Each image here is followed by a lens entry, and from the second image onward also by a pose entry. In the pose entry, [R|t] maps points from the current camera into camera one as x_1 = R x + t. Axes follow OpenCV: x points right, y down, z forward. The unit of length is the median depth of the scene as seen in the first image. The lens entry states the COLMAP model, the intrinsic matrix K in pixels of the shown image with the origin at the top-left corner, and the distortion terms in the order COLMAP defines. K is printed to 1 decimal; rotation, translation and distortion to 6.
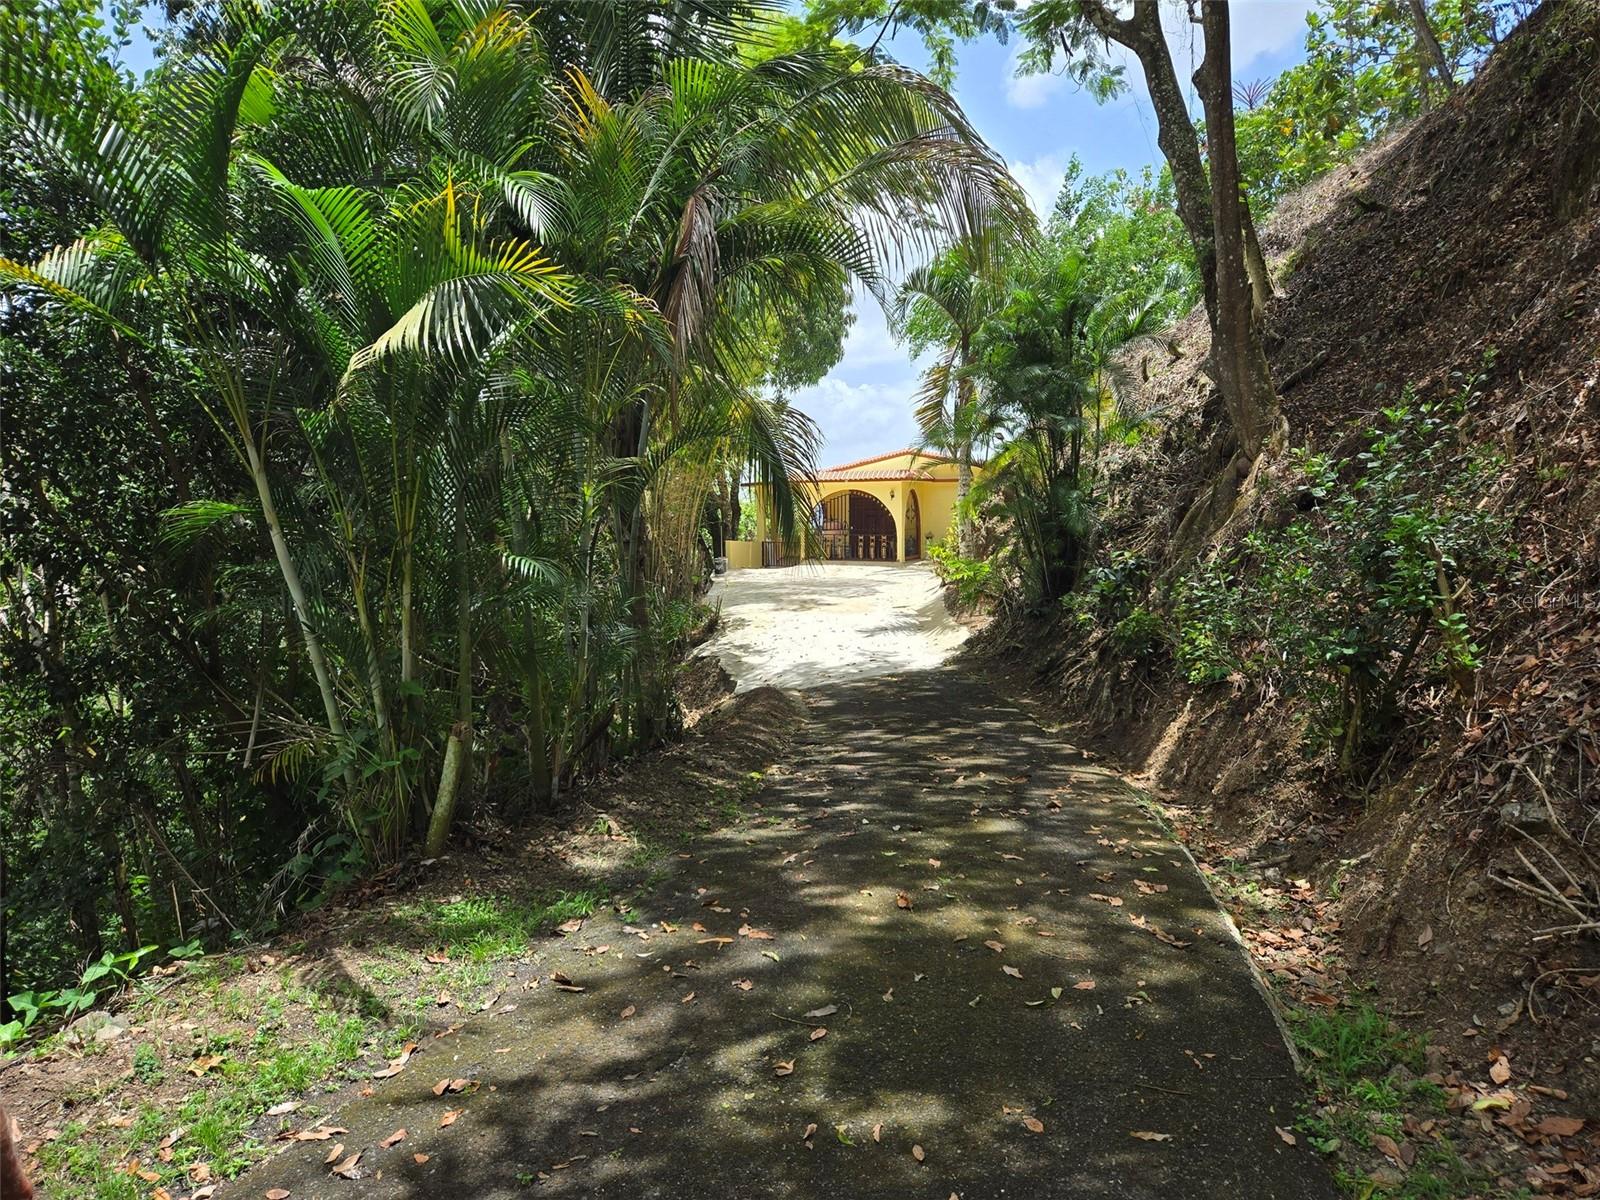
lens RADIAL K [[1086.0, 0, 783.4], [0, 1086.0, 607.2], [0, 0, 1]] dist [0.070045, -0.057418]
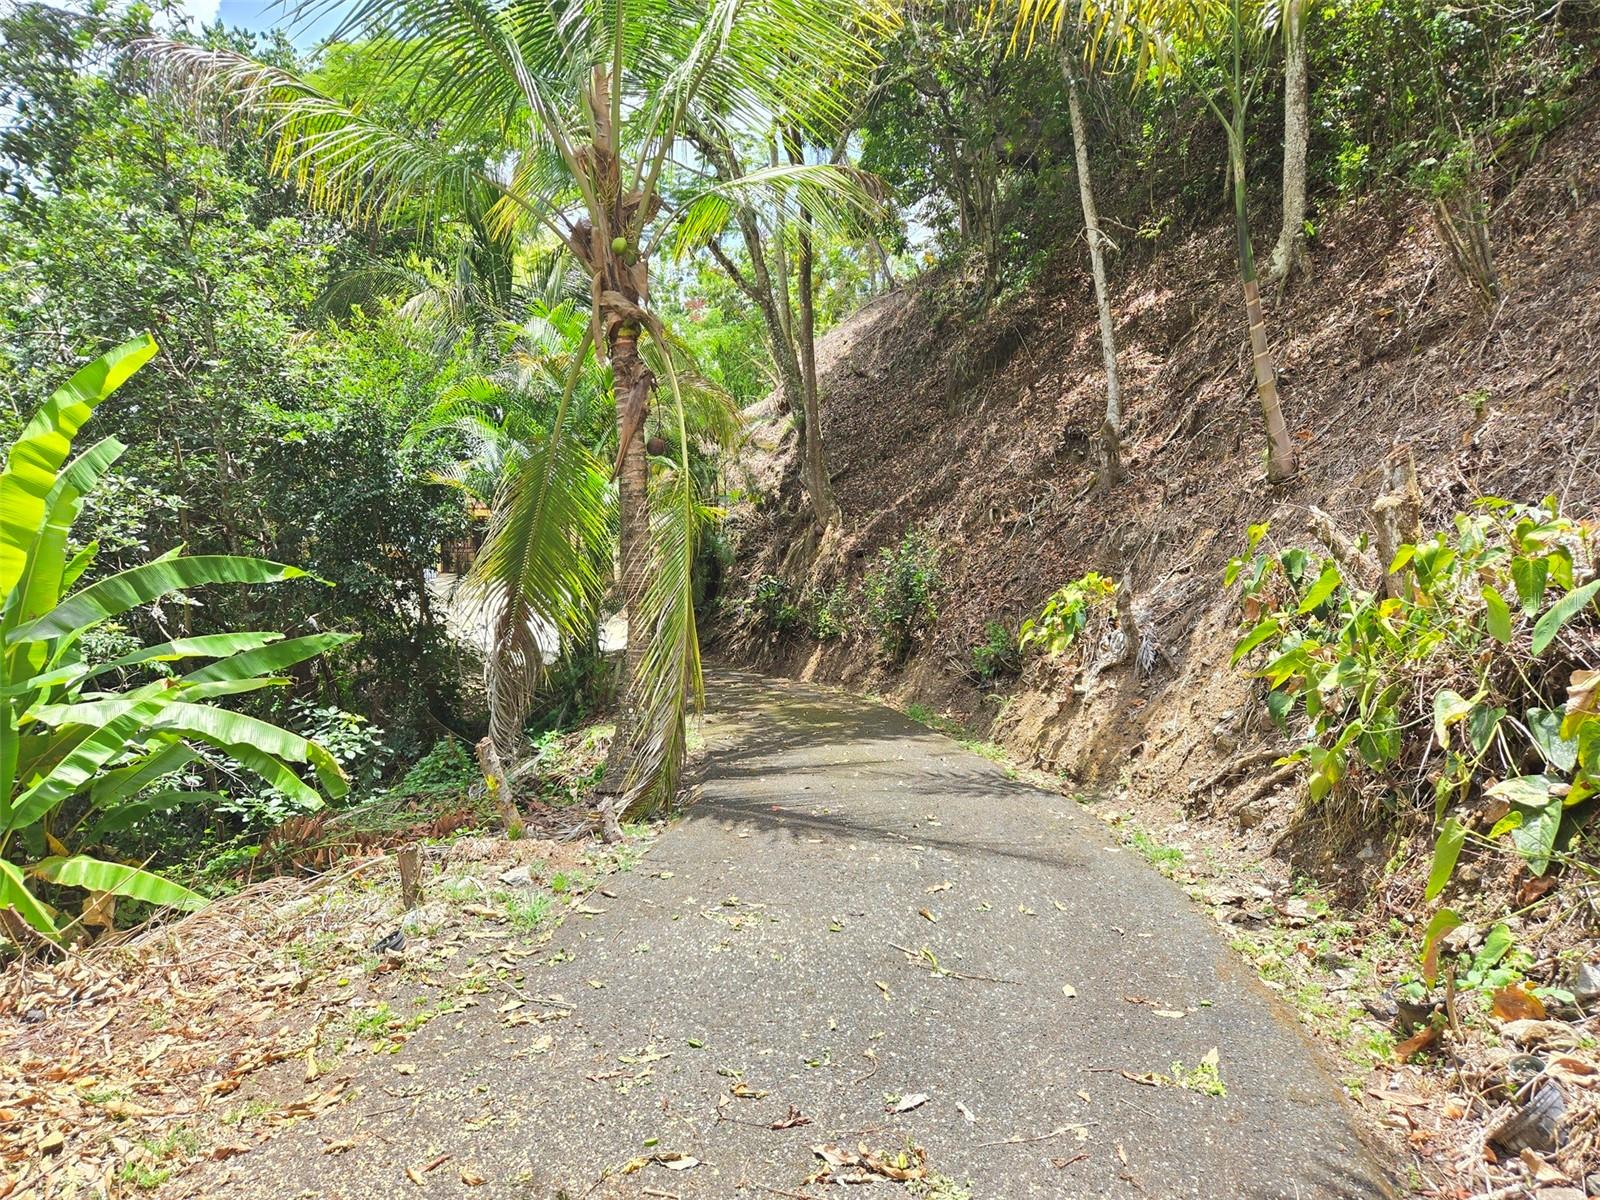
lens RADIAL K [[1086.0, 0, 783.4], [0, 1086.0, 607.2], [0, 0, 1]] dist [0.070045, -0.057418]
pose [[0.895931, -0.022295, 0.443633, -0.657196], [0.023674, 0.999717, 0.002432, 0.000906], [-0.443561, 0.008324, 0.896205, -0.918023]]
